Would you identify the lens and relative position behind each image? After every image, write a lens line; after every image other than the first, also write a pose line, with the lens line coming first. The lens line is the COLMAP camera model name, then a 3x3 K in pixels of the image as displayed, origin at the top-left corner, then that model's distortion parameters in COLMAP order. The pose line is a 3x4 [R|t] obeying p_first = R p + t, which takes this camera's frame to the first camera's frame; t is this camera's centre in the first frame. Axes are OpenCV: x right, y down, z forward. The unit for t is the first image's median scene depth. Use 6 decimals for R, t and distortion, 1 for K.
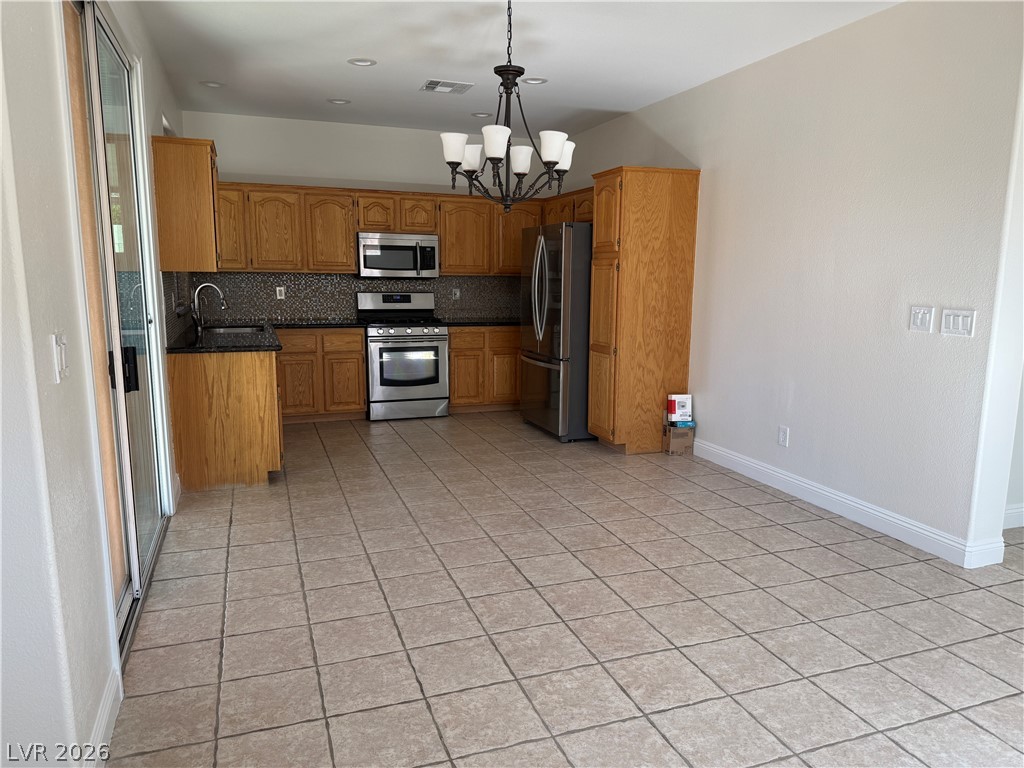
lens RADIAL K [[707.5, 0, 560.5], [0, 707.5, 386.8], [0, 0, 1]] dist [0.034494, -0.053799]
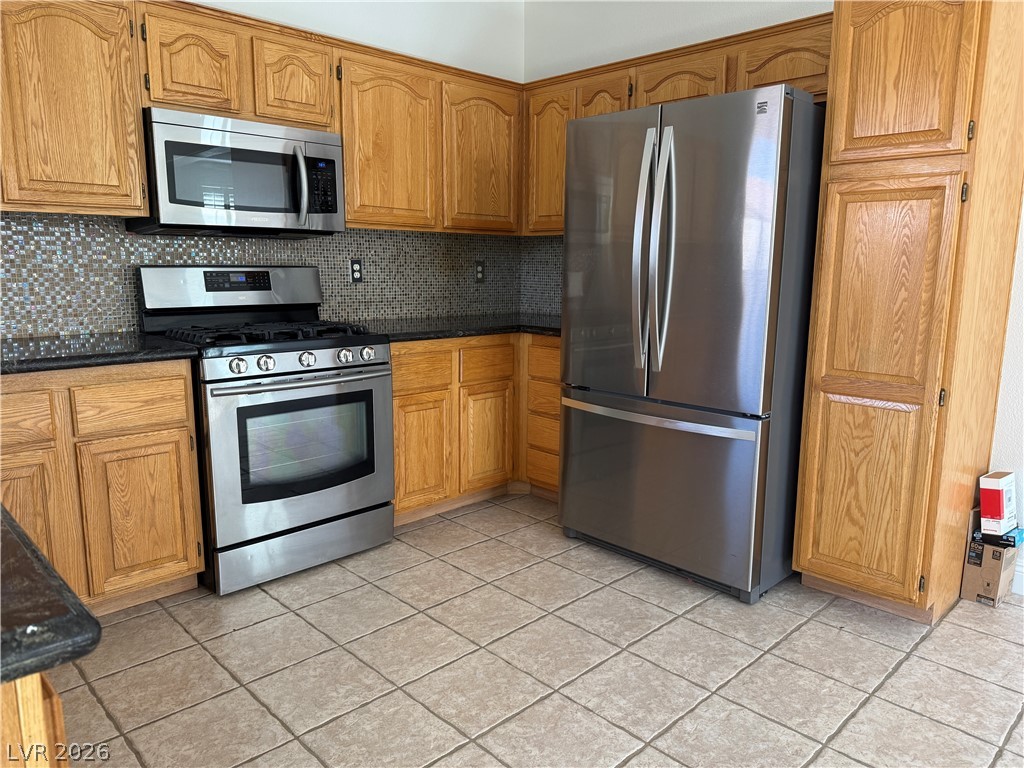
lens RADIAL K [[707.5, 0, 537.0], [0, 707.5, 378.4], [0, 0, 1]] dist [0.034494, -0.053799]
pose [[0.927222, -0.063954, 0.369012, -0.236630], [0.059952, 0.997952, 0.022313, -0.067398], [-0.369683, 0.001434, 0.929157, 0.557720]]
